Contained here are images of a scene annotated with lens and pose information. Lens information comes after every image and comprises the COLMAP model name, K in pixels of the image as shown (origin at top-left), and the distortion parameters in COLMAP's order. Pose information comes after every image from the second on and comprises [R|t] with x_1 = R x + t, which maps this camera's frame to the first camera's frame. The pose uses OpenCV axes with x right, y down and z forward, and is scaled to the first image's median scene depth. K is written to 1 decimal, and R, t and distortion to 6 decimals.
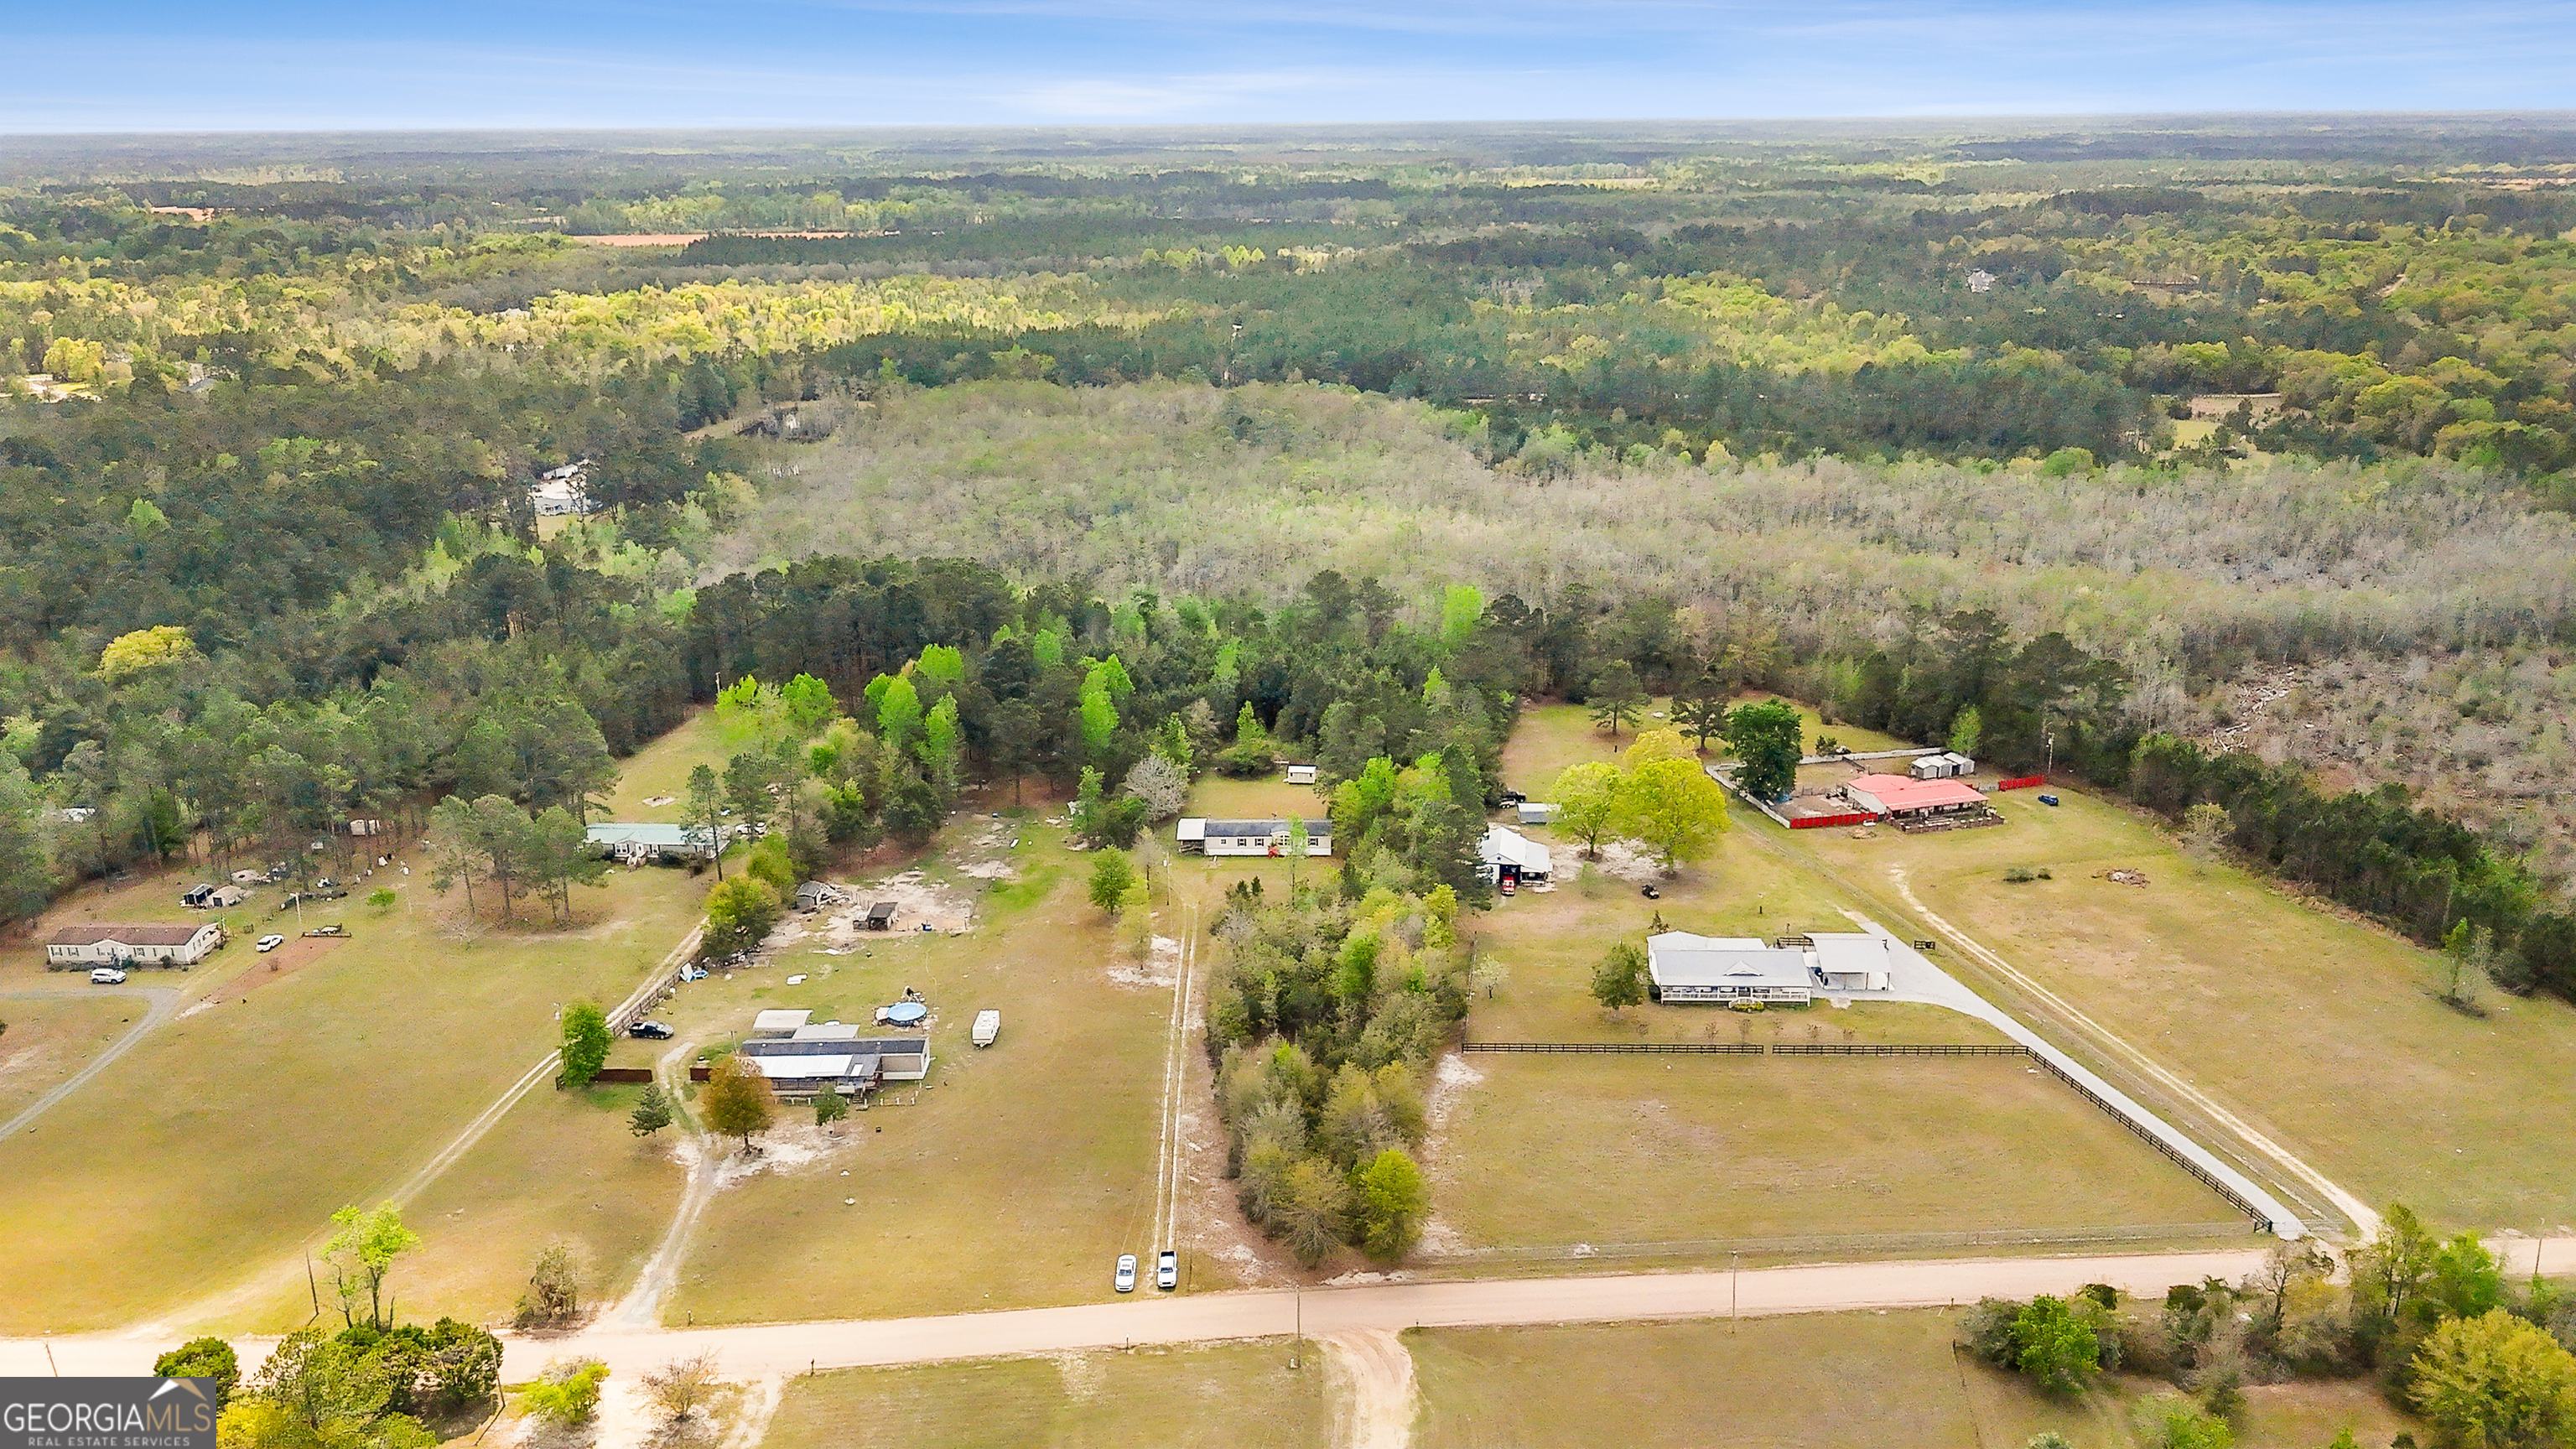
lens RADIAL K [[1900.0, 0, 1296.9], [0, 1900.0, 714.9], [0, 0, 1]] dist [0.066932, -0.067832]
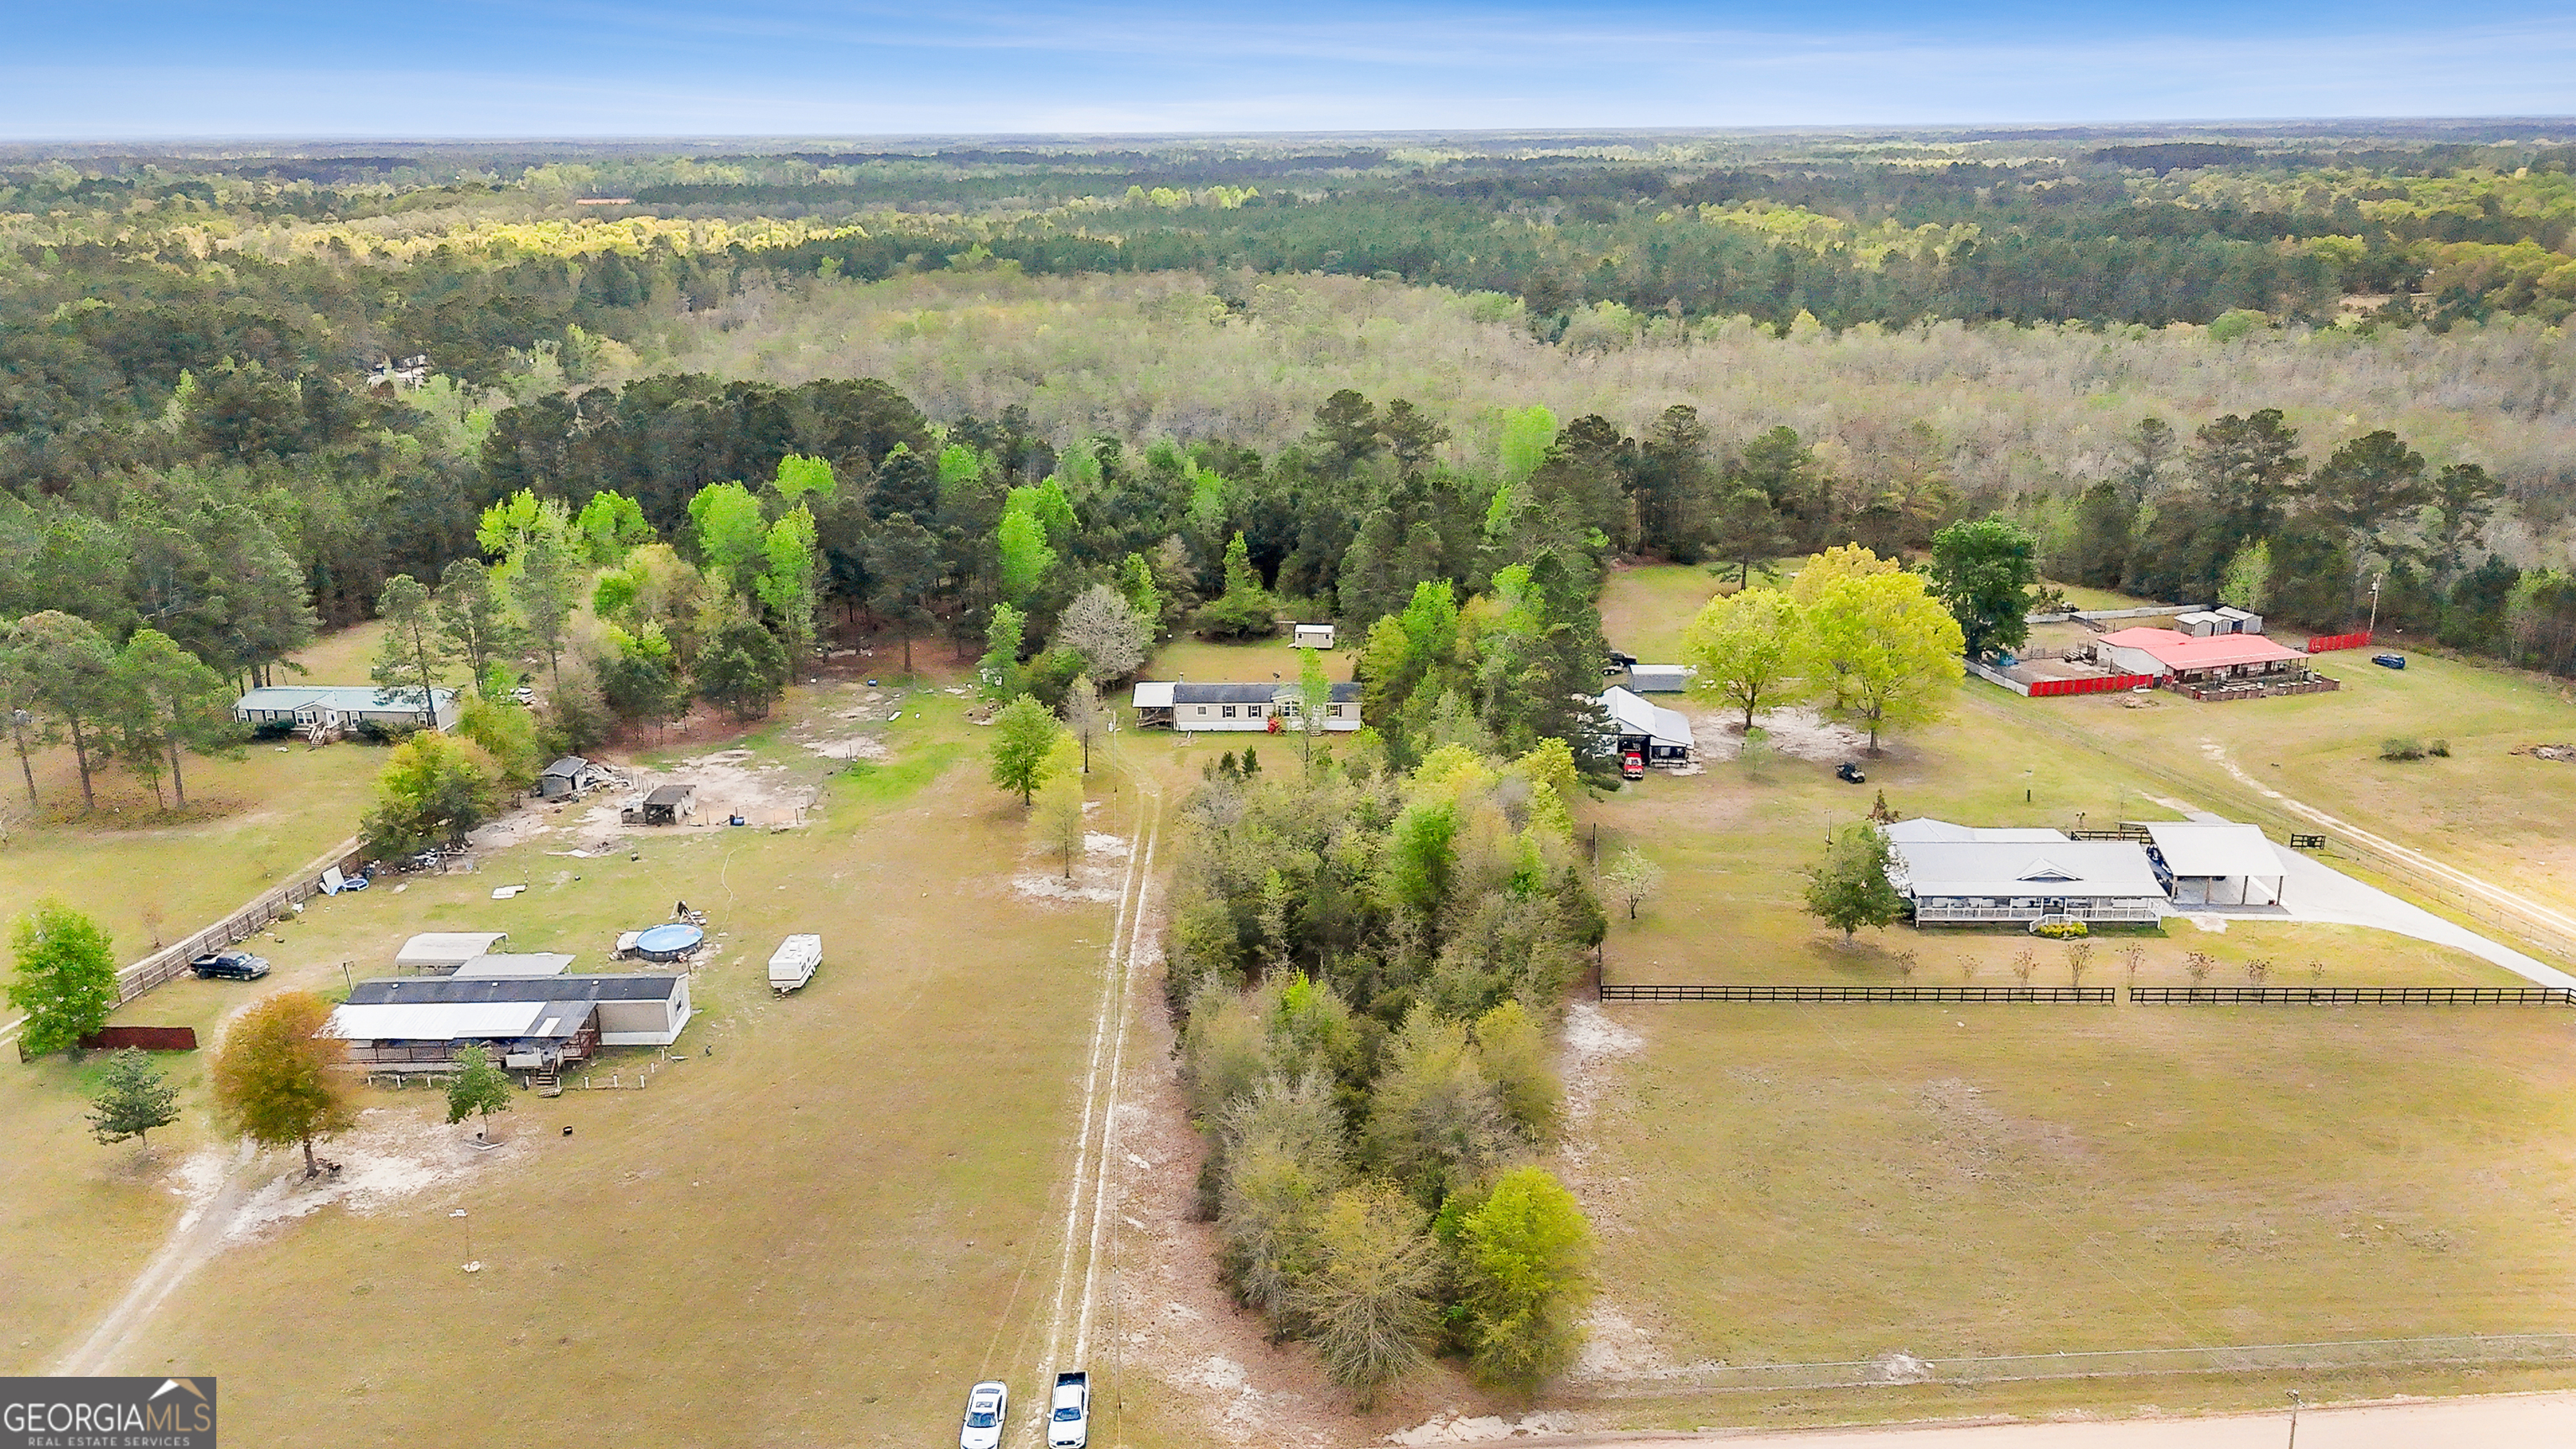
lens RADIAL K [[1900.0, 0, 1298.5], [0, 1900.0, 728.5], [0, 0, 1]] dist [0.066932, -0.067832]
pose [[0.999991, -0.000068, 0.004235, -0.007136], [0.000067, 1.000000, 0.000324, 0.074093], [-0.004235, -0.000324, 0.999991, 0.328209]]
